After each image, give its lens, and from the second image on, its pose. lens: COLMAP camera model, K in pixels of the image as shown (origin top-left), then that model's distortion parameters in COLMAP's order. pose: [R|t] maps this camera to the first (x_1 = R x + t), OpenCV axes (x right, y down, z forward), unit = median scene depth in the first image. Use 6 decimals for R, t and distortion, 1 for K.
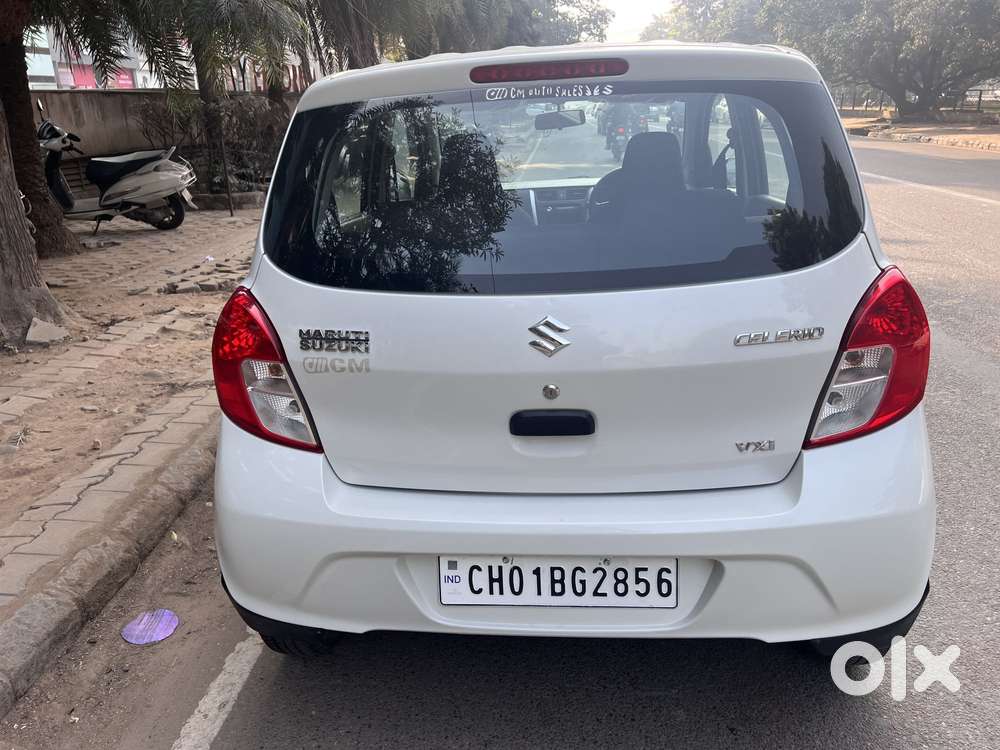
lens RADIAL K [[740.3, 0, 498.0], [0, 740.3, 390.0], [0, 0, 1]] dist [0.076190, -0.084656]
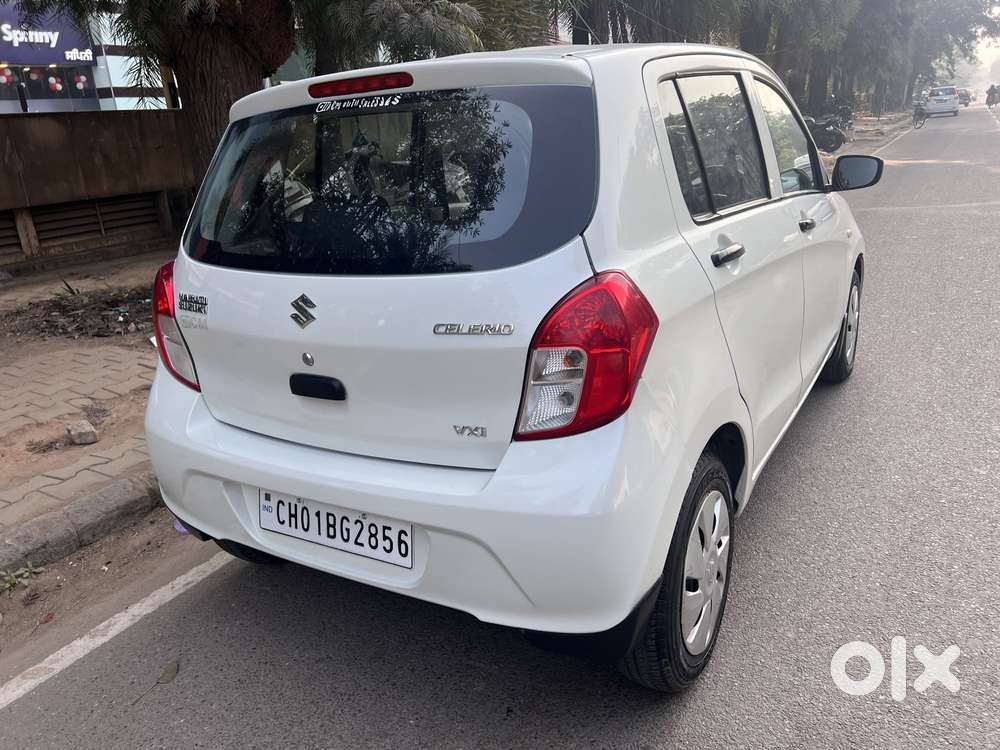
lens RADIAL K [[740.4, 0, 500.0], [0, 740.4, 375.0], [0, 0, 1]] dist [0.069988, -0.079223]
pose [[0.900516, 0.111121, -0.420385, 0.638202], [-0.117384, 0.993025, 0.011037, -0.016026], [0.418679, 0.039407, 0.907279, 0.039396]]
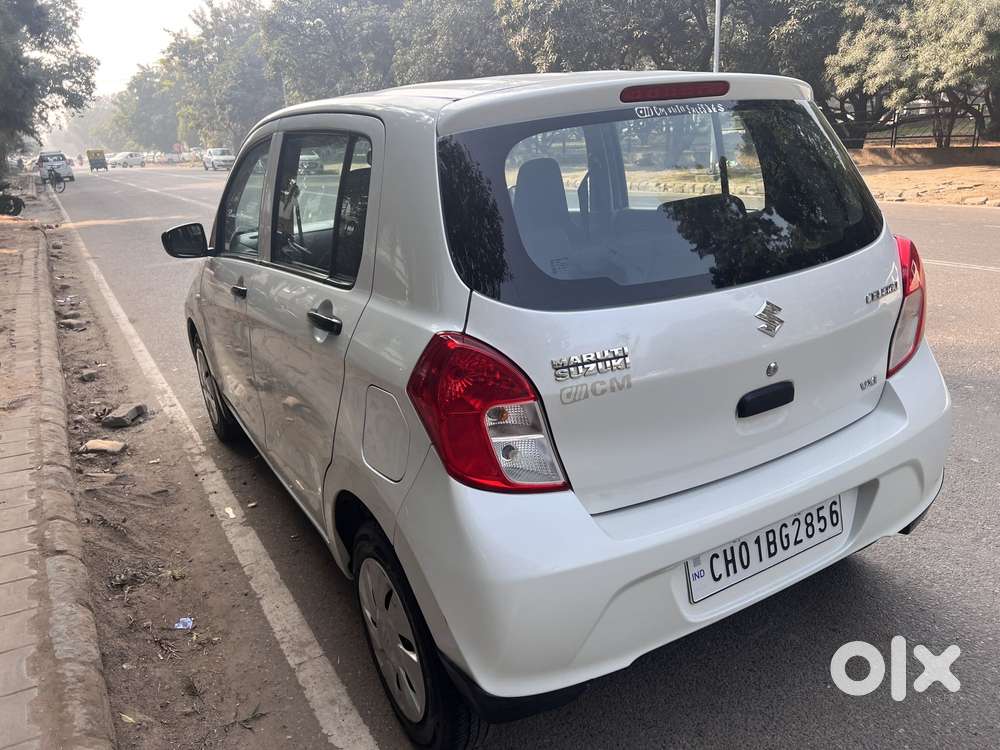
lens RADIAL K [[741.5, 0, 499.7], [0, 741.5, 380.6], [0, 0, 1]] dist [0.065446, -0.074430]
pose [[0.816361, -0.196189, 0.543198, -0.656415], [0.233473, 0.972363, 0.000312, -0.057290], [-0.528247, 0.126567, 0.839604, 0.208151]]
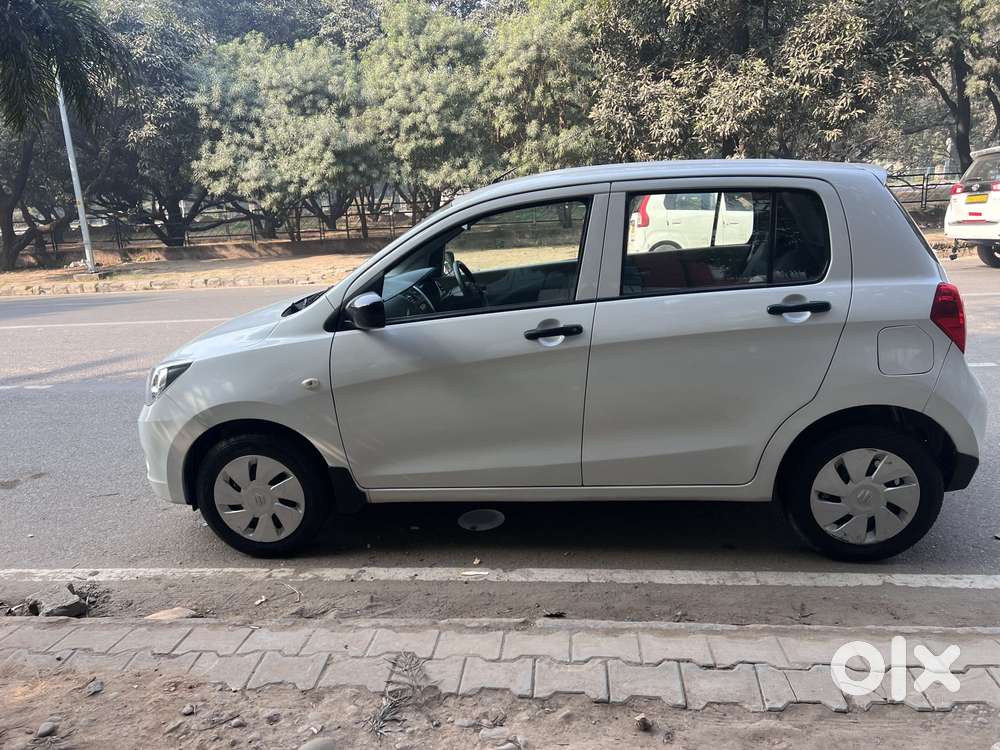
lens RADIAL K [[740.4, 0, 500.0], [0, 740.4, 375.0], [0, 0, 1]] dist [0.069988, -0.079223]
pose [[0.037191, -0.208889, 0.977232, -1.781514], [0.401353, 0.898692, 0.176826, -0.560741], [-0.915168, 0.385639, 0.117262, 1.524003]]
